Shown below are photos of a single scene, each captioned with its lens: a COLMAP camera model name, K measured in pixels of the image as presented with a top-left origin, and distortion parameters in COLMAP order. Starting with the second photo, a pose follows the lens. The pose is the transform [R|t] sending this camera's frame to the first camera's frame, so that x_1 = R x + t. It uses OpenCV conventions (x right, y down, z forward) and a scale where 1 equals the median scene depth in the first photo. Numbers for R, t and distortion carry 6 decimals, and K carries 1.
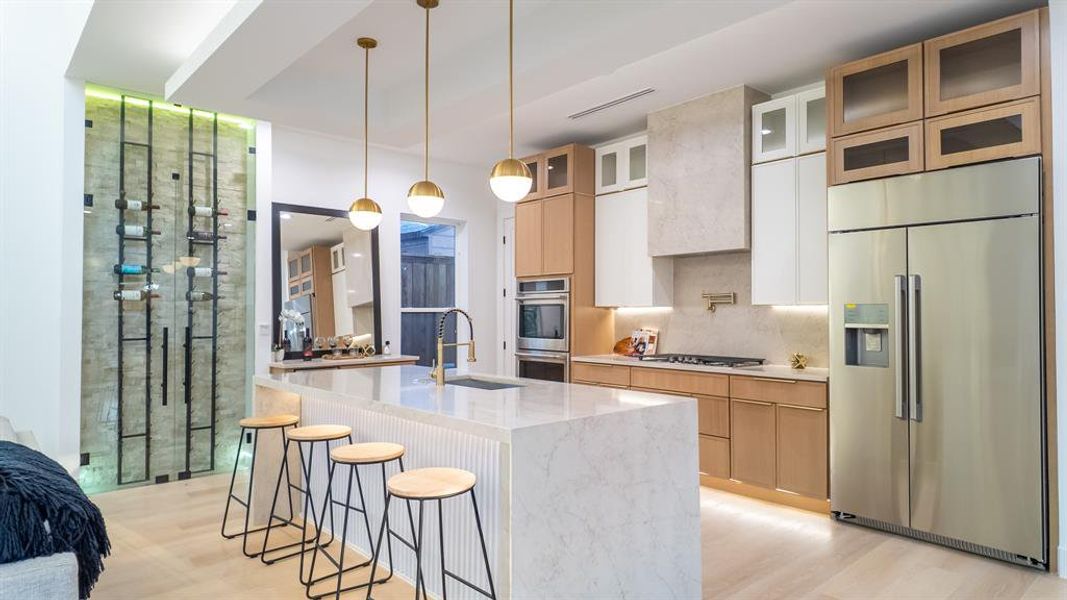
lens RADIAL K [[622.4, 0, 523.4], [0, 622.4, 303.2], [0, 0, 1]] dist [0.014778, -0.004548]
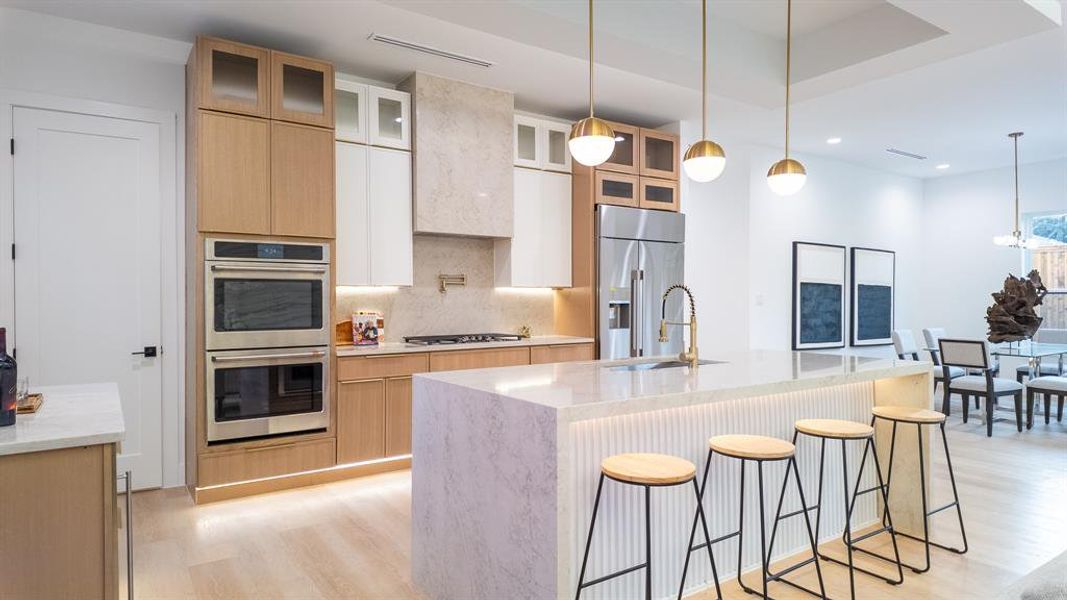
lens RADIAL K [[622.4, 0, 524.1], [0, 622.4, 300.4], [0, 0, 1]] dist [0.014778, -0.004548]
pose [[0.108261, -0.002084, 0.994120, -0.678862], [-0.012366, 0.999918, 0.003442, 0.021356], [-0.994046, -0.012666, 0.108226, 0.742027]]
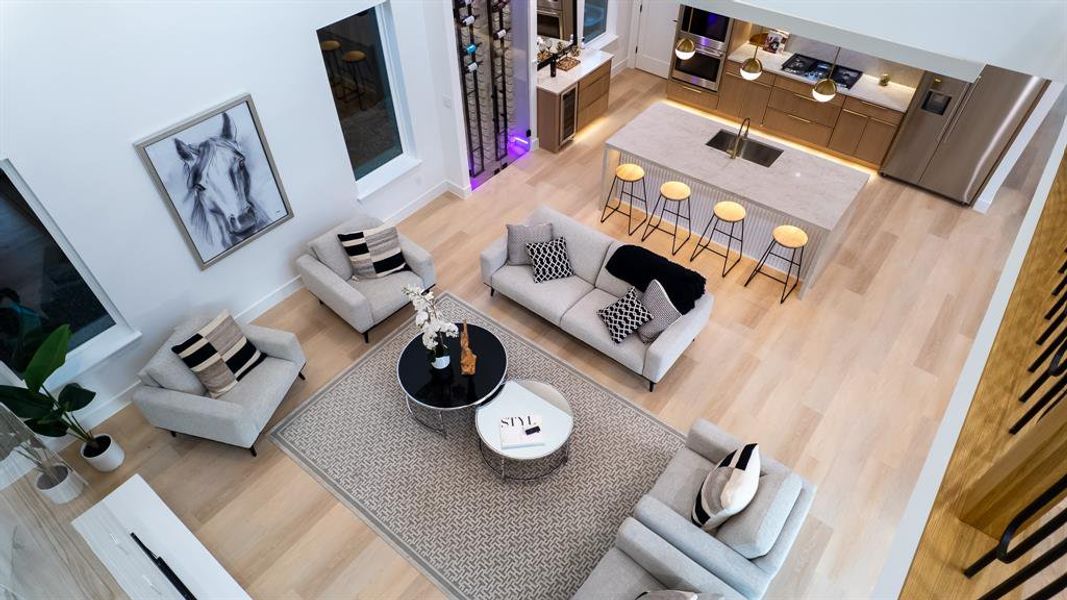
lens RADIAL K [[622.4, 0, 525.6], [0, 622.4, 305.7], [0, 0, 1]] dist [0.014778, -0.004548]
pose [[0.988691, -0.122097, 0.087074, -0.629294], [0.021326, 0.689200, 0.724258, -0.620145], [-0.148441, -0.714210, 0.684010, -0.377324]]
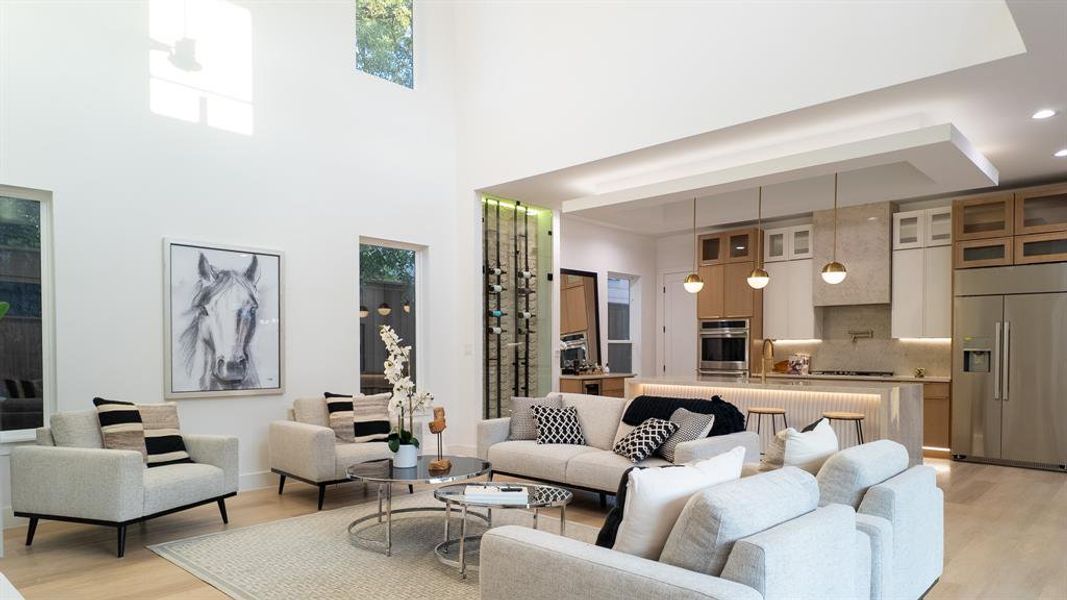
lens RADIAL K [[653.5, 0, 518.7], [0, 653.5, 360.4], [0, 0, 1]] dist [-0.007380, 0.000280]
pose [[0.997606, -0.002508, 0.069106, -0.615190], [0.000101, 0.999394, 0.034813, 0.001397], [-0.069151, -0.034723, 0.997002, -0.529980]]
